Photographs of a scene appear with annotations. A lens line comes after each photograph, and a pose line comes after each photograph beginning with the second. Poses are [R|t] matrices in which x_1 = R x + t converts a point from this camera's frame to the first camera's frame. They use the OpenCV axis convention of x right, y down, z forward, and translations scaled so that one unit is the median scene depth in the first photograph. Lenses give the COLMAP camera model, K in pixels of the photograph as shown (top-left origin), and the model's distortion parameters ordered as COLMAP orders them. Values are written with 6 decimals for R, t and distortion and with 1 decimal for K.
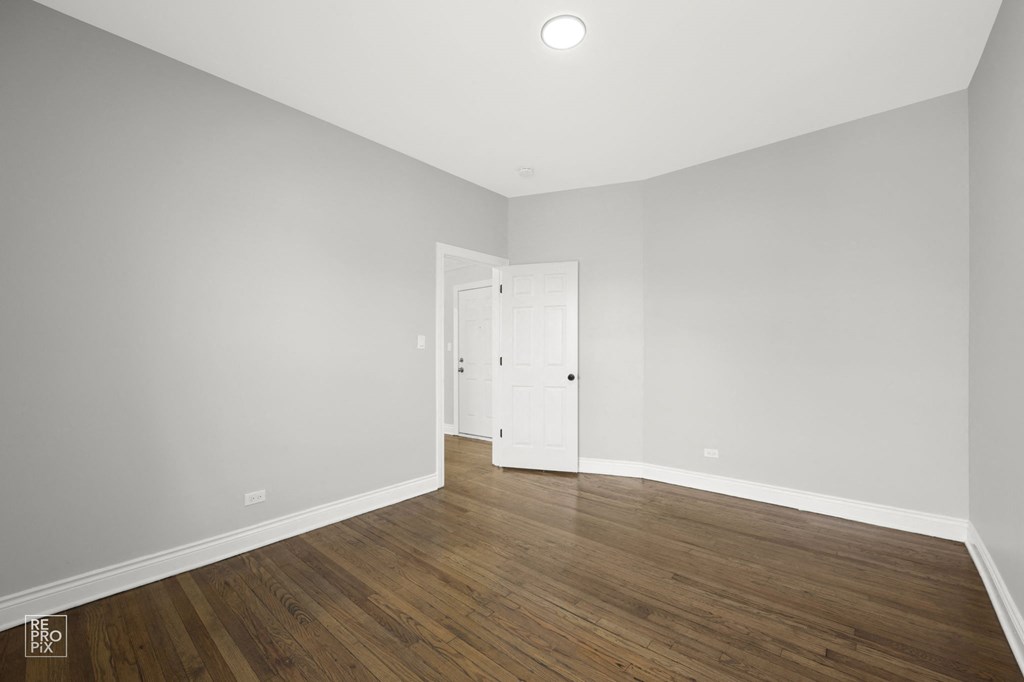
lens RADIAL K [[403.7, 0, 519.0], [0, 403.7, 348.3], [0, 0, 1]] dist [0.016751, -0.000211]
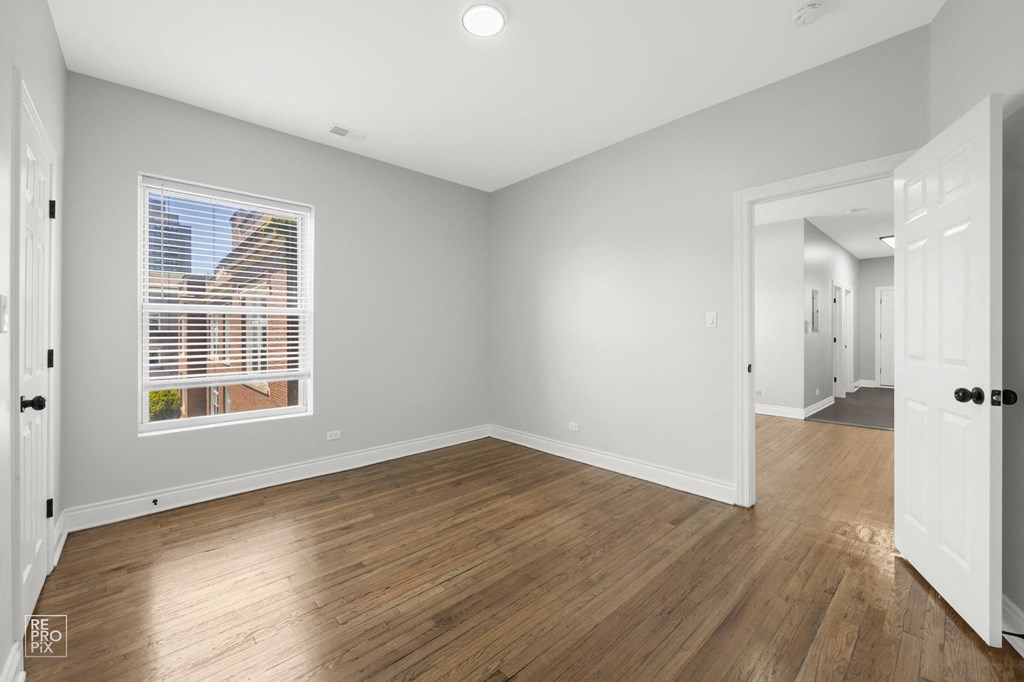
lens RADIAL K [[403.7, 0, 519.4], [0, 403.7, 337.9], [0, 0, 1]] dist [0.016751, -0.000211]
pose [[-0.084386, 0.015828, -0.996307, 1.078731], [0.018628, 0.999724, 0.014304, 0.006857], [0.996259, -0.017352, -0.084657, 1.144286]]
